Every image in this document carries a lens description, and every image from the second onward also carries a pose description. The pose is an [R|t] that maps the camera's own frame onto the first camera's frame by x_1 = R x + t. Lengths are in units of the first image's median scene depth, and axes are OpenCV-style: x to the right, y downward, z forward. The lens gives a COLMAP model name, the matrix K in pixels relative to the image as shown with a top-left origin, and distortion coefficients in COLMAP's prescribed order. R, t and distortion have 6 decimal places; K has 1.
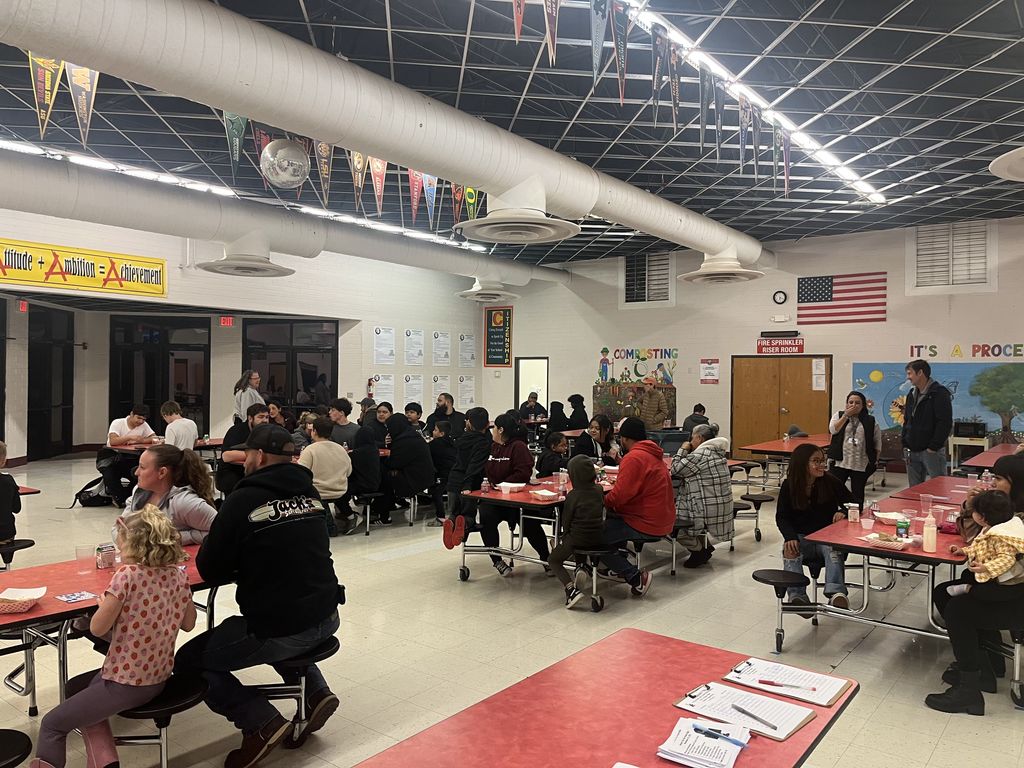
lens RADIAL K [[781.9, 0, 512.0], [0, 781.9, 384.0], [0, 0, 1]] dist [0.088766, -0.114058]
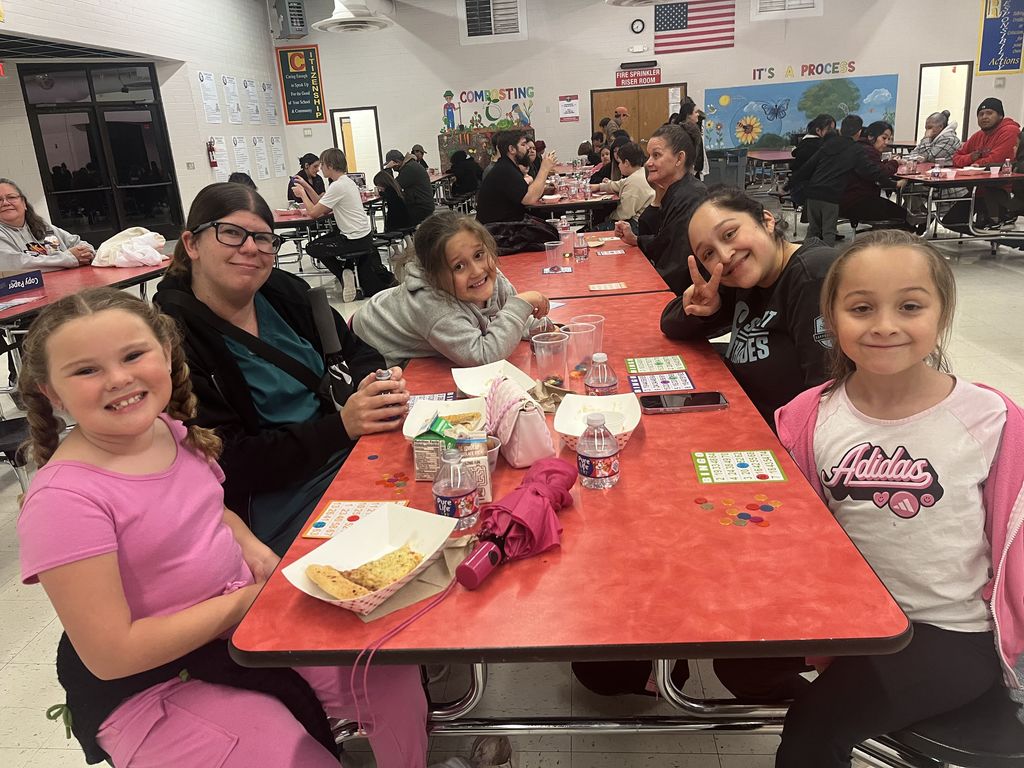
lens RADIAL K [[781.9, 0, 512.0], [0, 781.9, 384.0], [0, 0, 1]] dist [0.088766, -0.114058]
pose [[0.846988, -0.221348, 0.483339, -0.378471], [0.079938, 0.951887, 0.295840, 0.014713], [-0.525568, -0.211936, 0.823931, 0.125345]]
